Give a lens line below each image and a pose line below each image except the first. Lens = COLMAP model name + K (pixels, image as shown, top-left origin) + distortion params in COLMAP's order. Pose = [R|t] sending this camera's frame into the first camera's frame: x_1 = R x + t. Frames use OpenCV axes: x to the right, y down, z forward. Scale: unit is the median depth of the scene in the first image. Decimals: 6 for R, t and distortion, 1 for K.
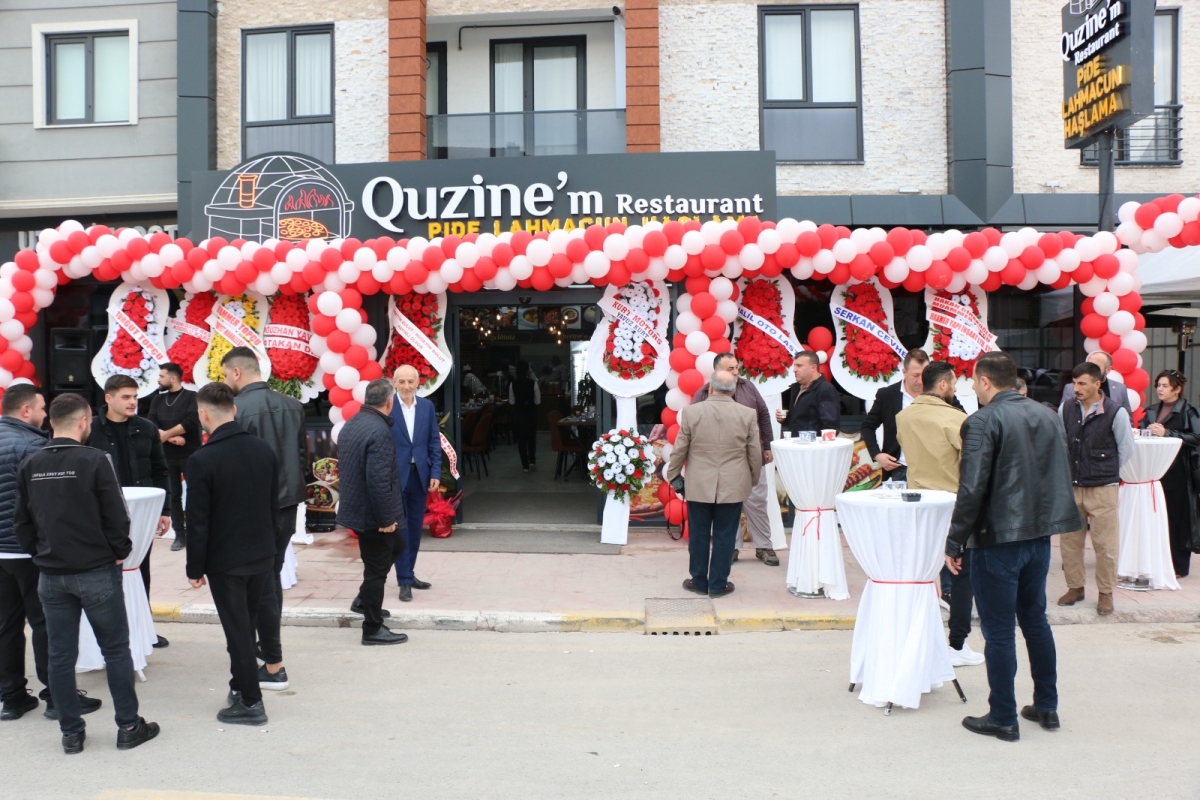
lens RADIAL K [[1013.4, 0, 557.0], [0, 1013.4, 403.5], [0, 0, 1]] dist [-0.149765, 0.149060]
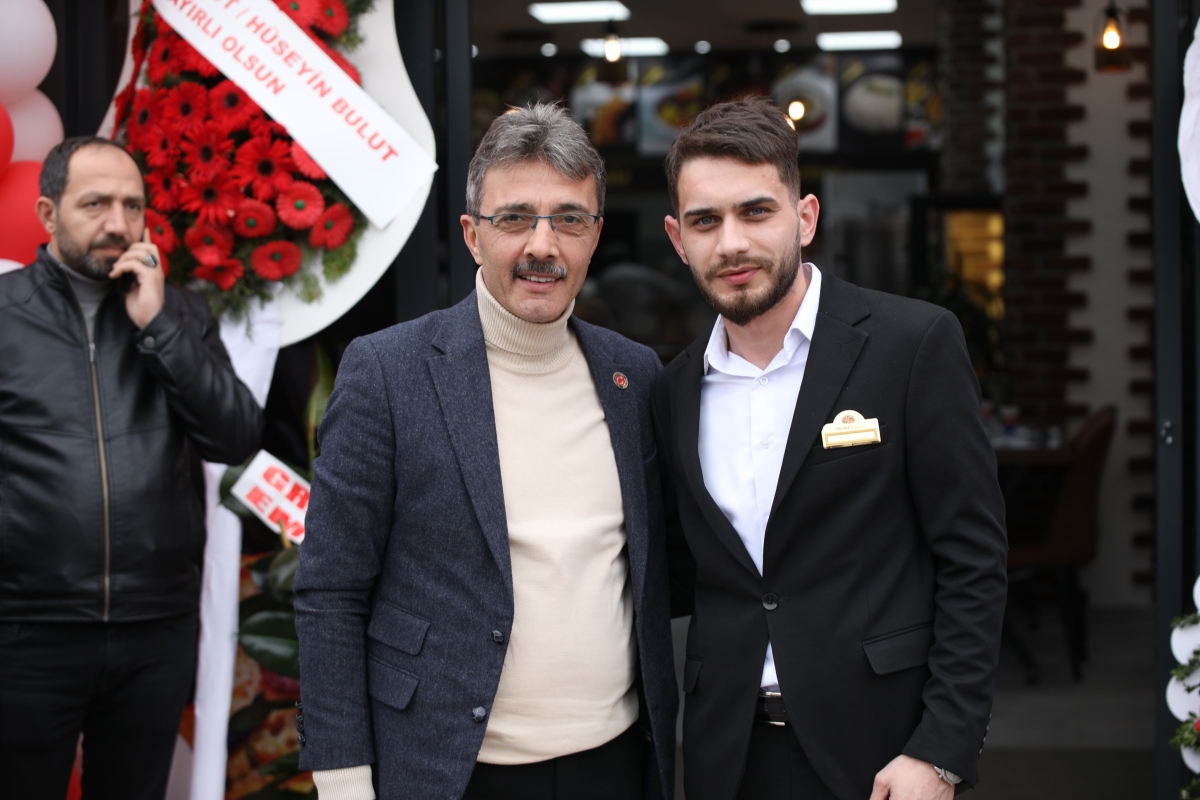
lens RADIAL K [[2396.0, 0, 606.2], [0, 2396.0, 404.4], [0, 0, 1]] dist [-0.220146, 0.000000]
pose [[0.999419, -0.001540, -0.034042, -0.056554], [0.001872, 0.999951, 0.009734, 0.001102], [0.034025, -0.009792, 0.999373, 0.554012]]
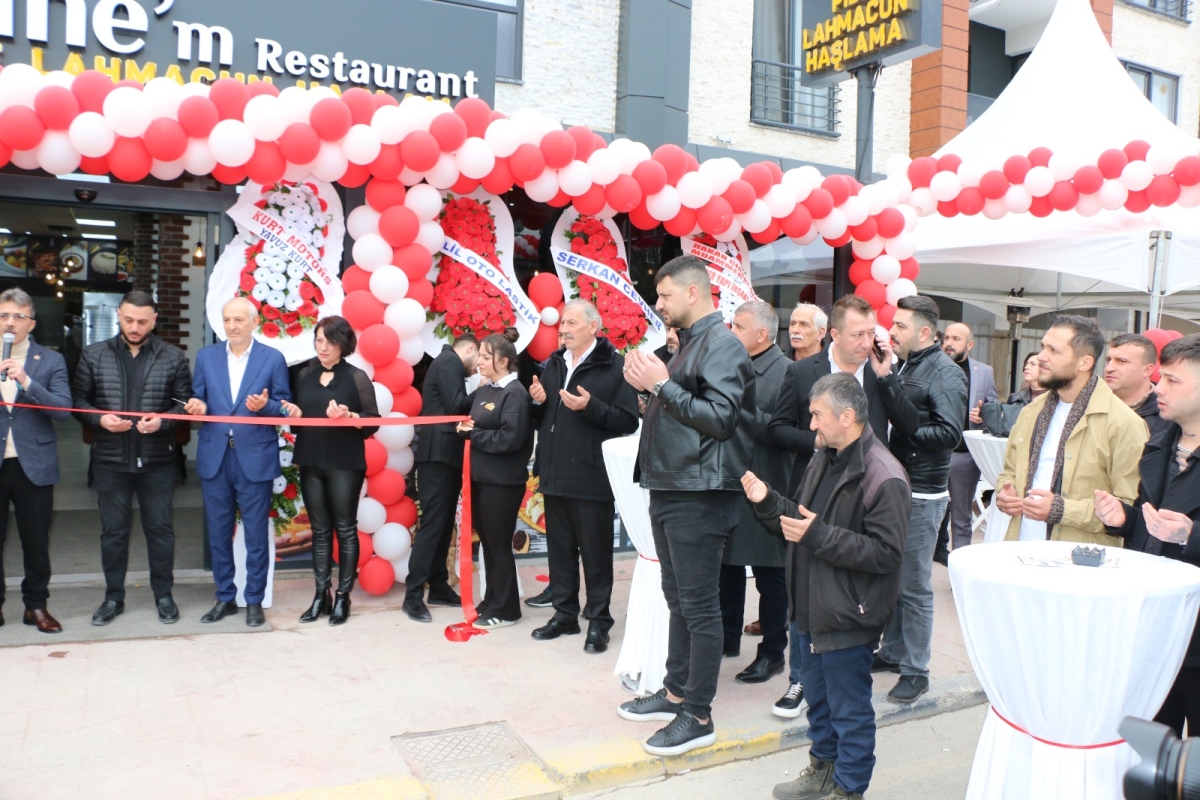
lens RADIAL K [[1013.4, 0, 584.9], [0, 1013.4, 399.9], [0, 0, 1]] dist [-0.149765, 0.149060]
pose [[0.859171, 0.013388, 0.511514, -0.075275], [-0.022675, 0.999672, 0.011921, 0.003380], [-0.511187, -0.021840, 0.859192, 0.375179]]
